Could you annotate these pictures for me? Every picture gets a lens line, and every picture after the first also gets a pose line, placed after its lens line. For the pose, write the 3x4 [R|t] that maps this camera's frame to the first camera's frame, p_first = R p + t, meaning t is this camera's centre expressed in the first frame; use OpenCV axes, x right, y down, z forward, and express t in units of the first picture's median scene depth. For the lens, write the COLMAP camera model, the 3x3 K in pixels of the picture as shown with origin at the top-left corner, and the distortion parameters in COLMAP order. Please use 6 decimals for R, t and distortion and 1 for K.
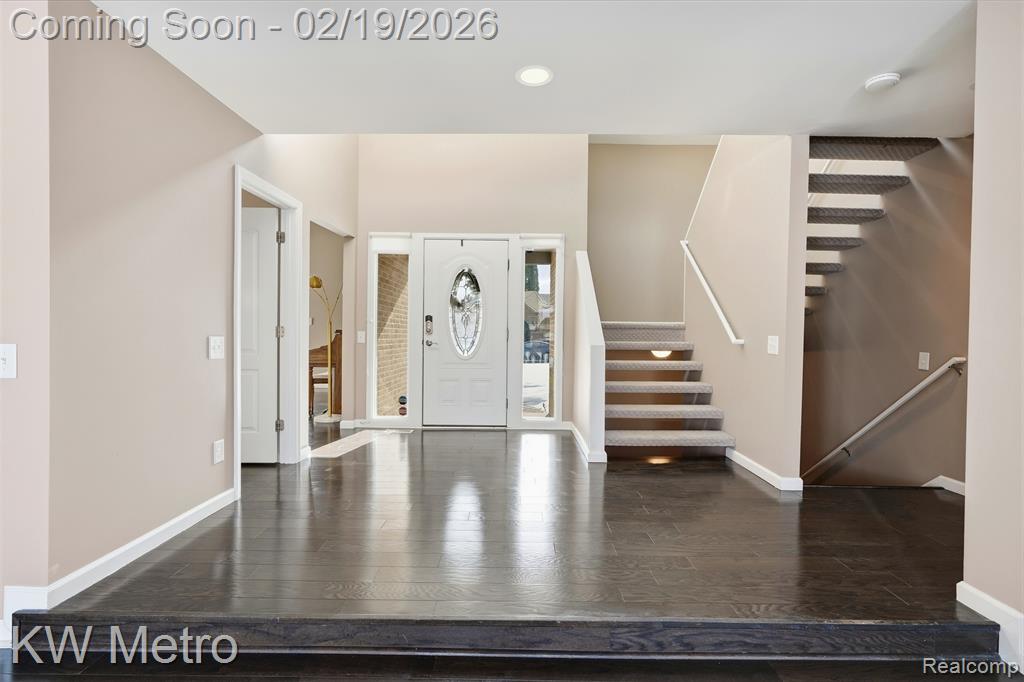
lens RADIAL K [[457.6, 0, 514.4], [0, 457.6, 336.8], [0, 0, 1]] dist [-0.001933, 0.001388]
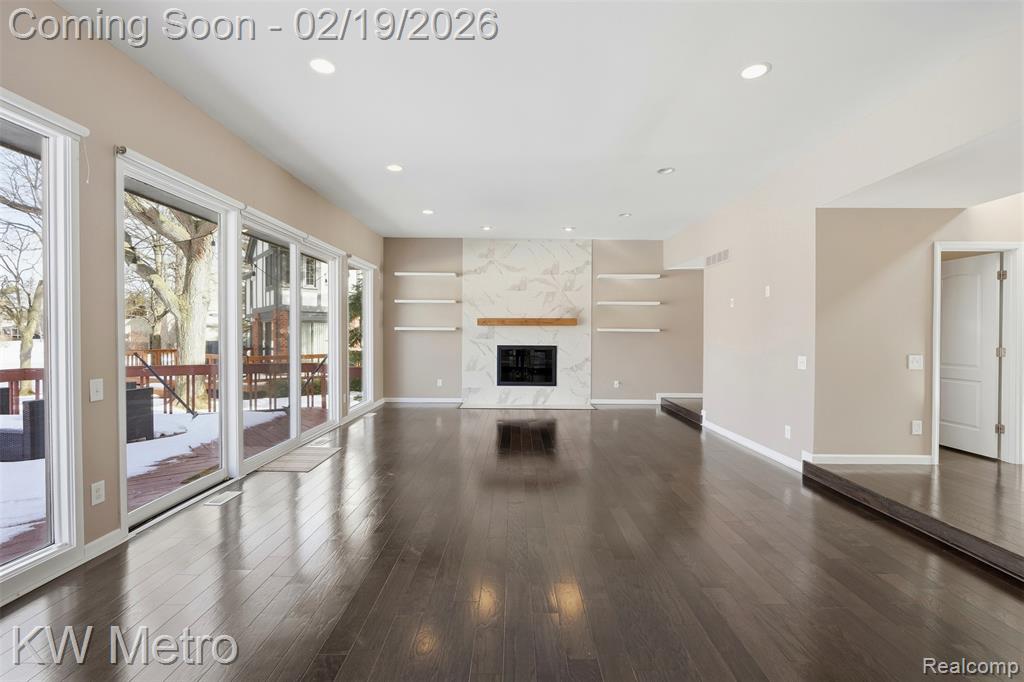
lens RADIAL K [[457.6, 0, 515.1], [0, 457.6, 336.6], [0, 0, 1]] dist [-0.001933, 0.001388]
pose [[0.010825, -0.002868, -0.999937, 0.900466], [-0.016762, 0.999855, -0.003049, -0.035430], [0.999801, 0.016794, 0.010775, -0.404167]]
